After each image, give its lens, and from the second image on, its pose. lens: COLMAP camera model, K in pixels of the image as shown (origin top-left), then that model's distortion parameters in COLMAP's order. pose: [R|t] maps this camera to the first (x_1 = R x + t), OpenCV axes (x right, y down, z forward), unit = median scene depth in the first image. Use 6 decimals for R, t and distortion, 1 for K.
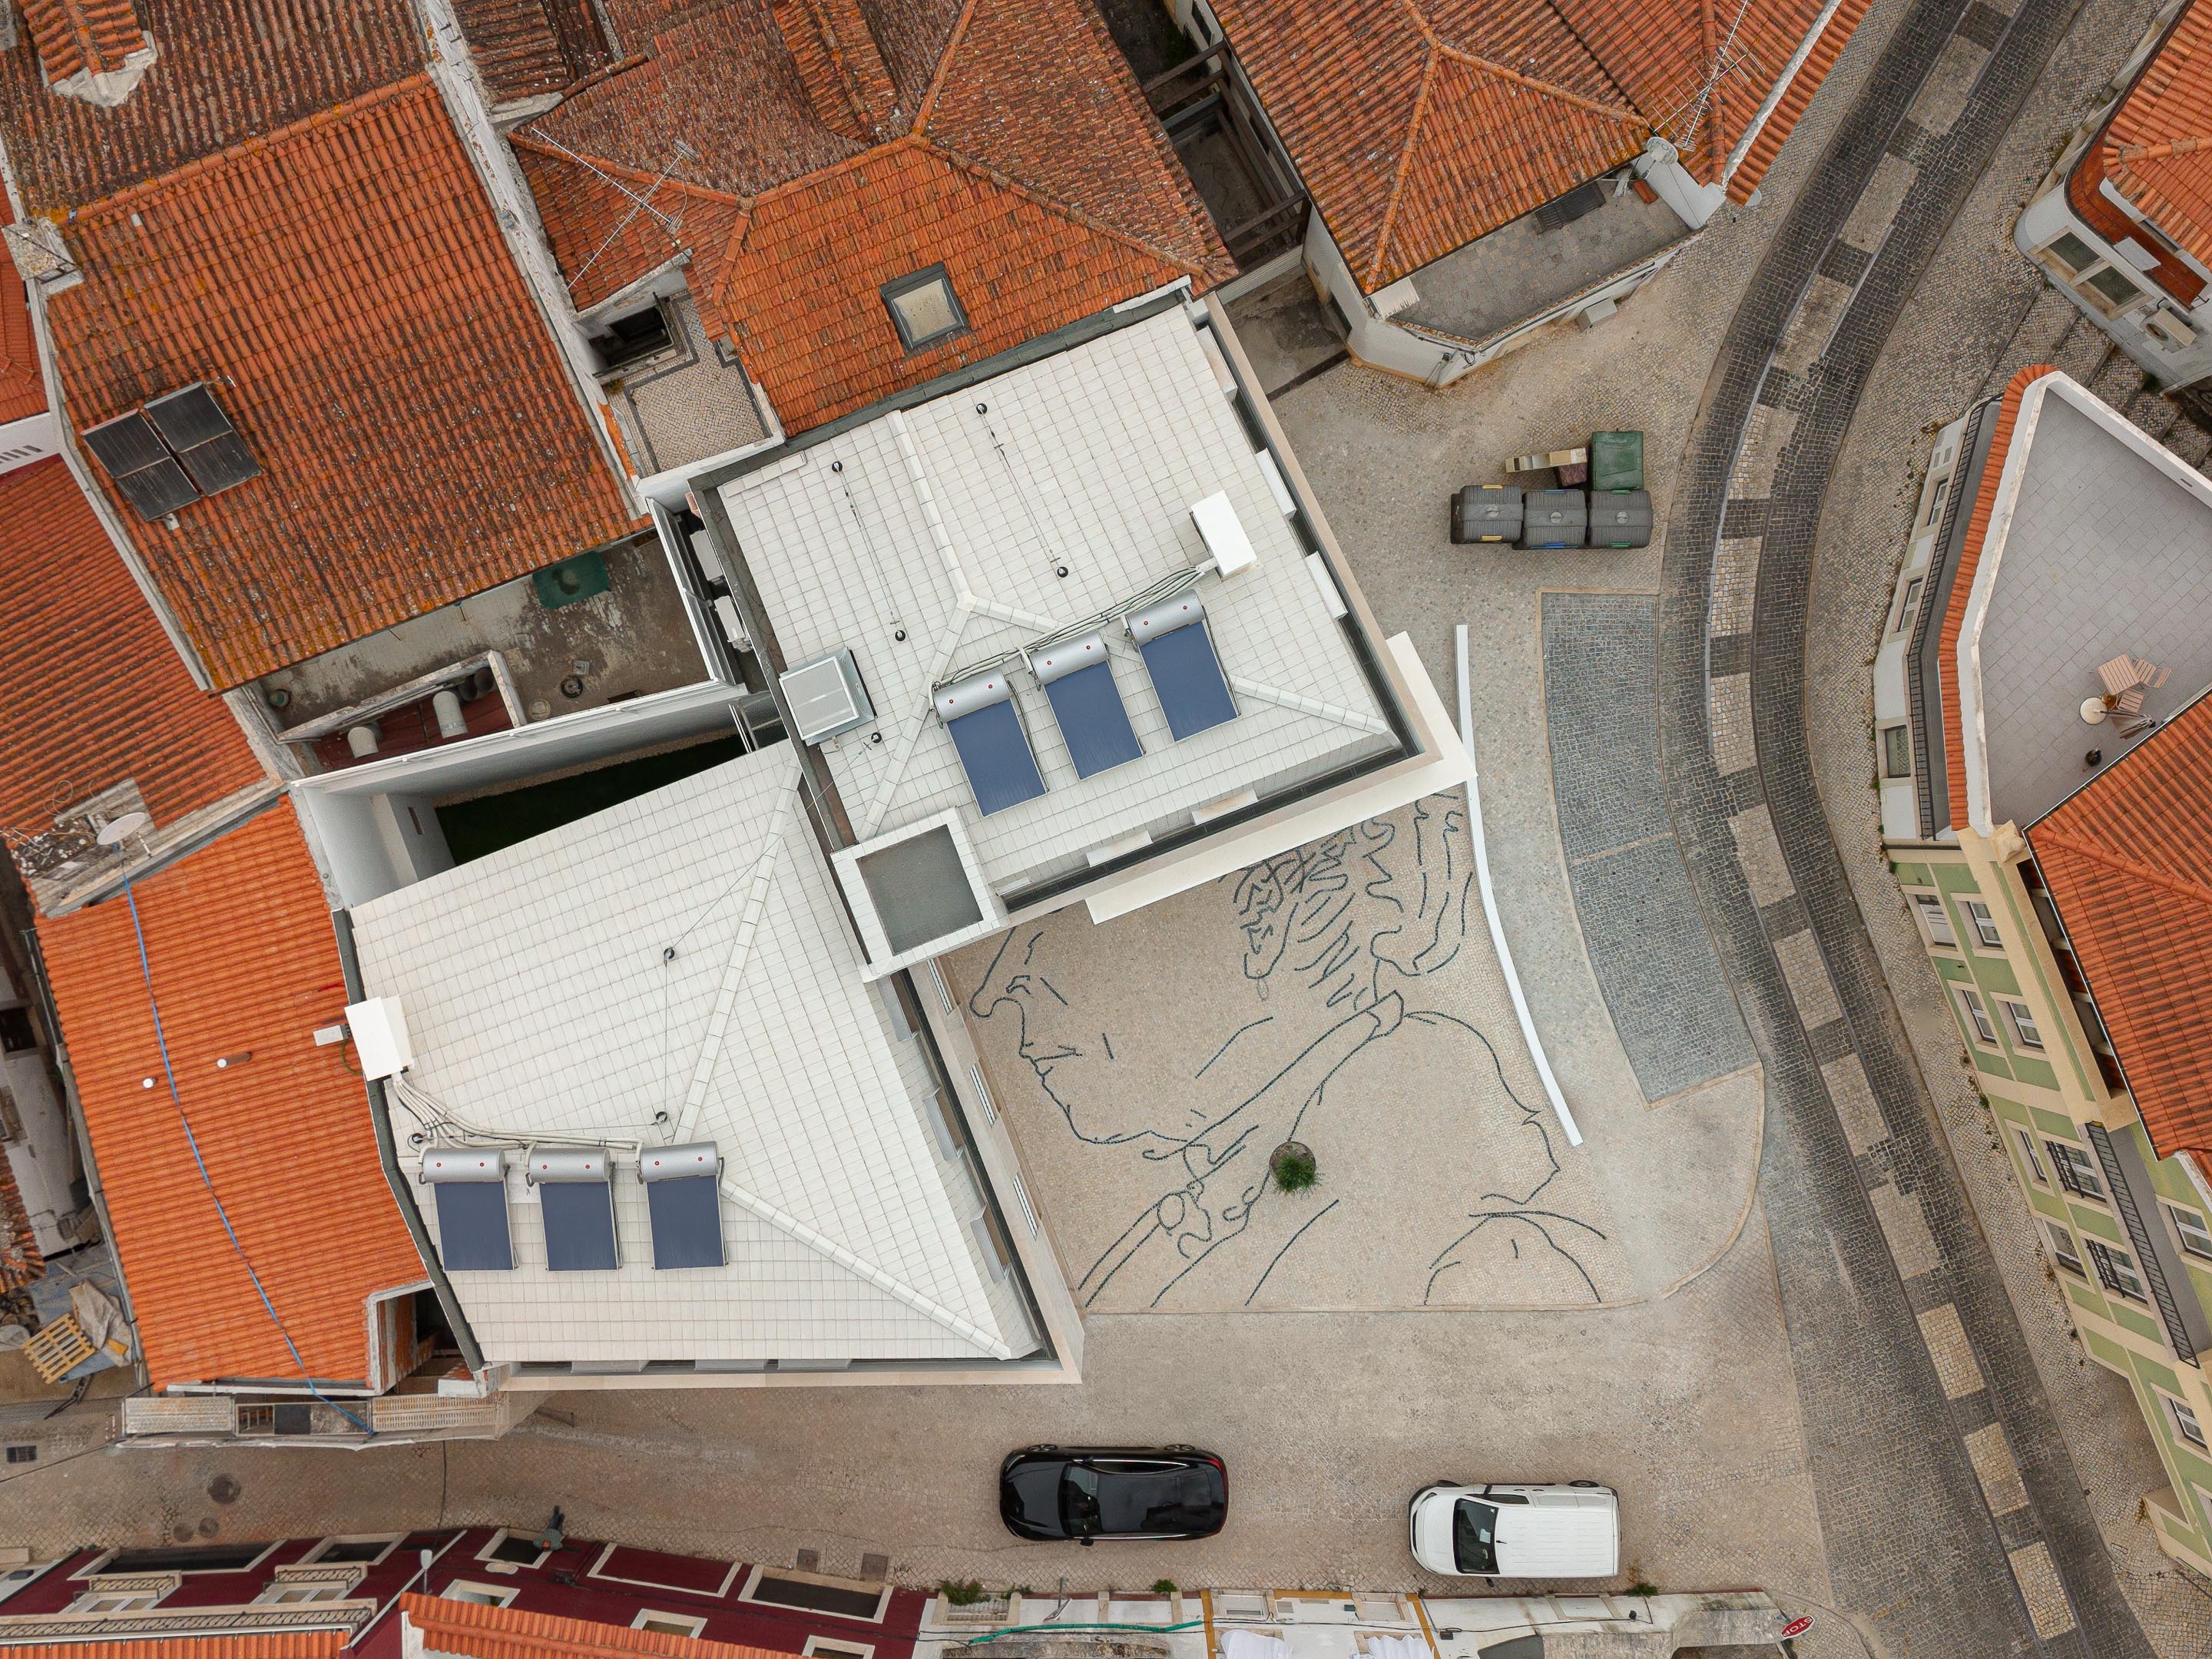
lens RADIAL K [[3763.7, 0, 1105.9], [0, 3763.7, 829.2], [0, 0, 1]] dist [0.032370, 0.000000]
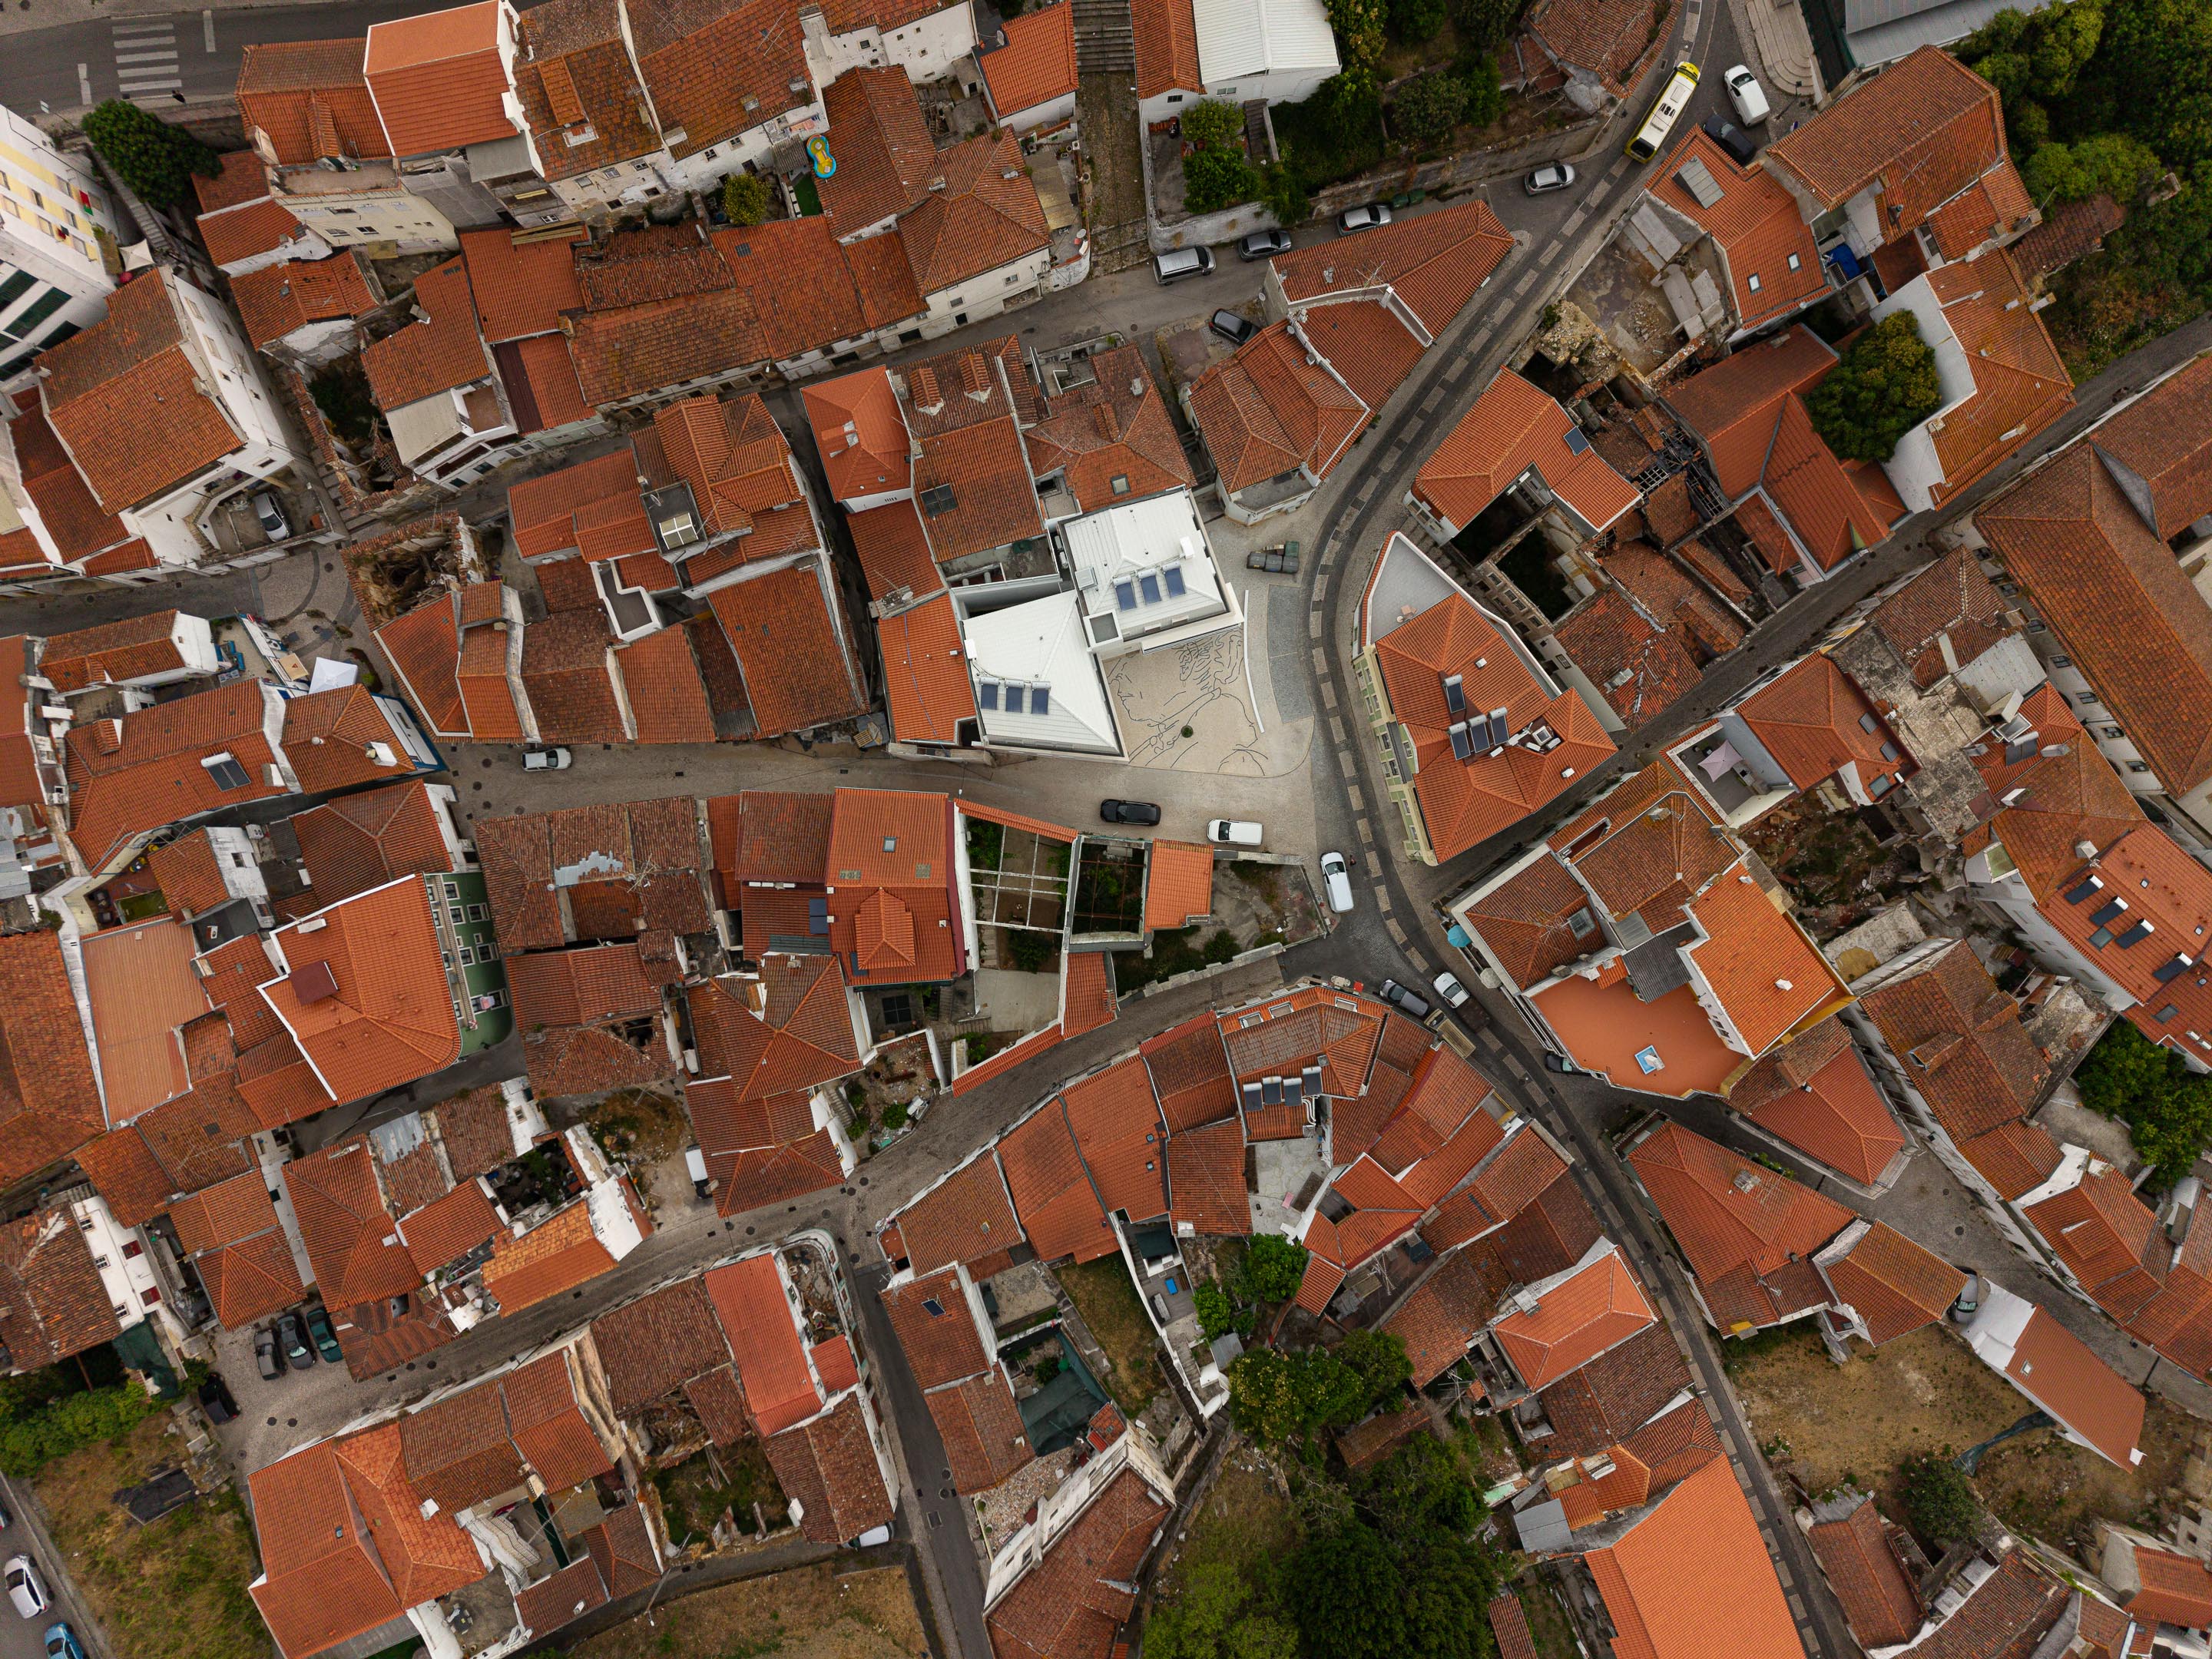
lens RADIAL K [[1547.8, 0, 1106.4], [0, 1547.8, 829.9], [0, 0, 1]] dist [-0.003655, -0.000443]
pose [[0.994709, 0.102654, -0.004061, -0.016315], [-0.102345, 0.993607, 0.047653, 0.142924], [0.008927, -0.046986, 0.998856, -0.639882]]
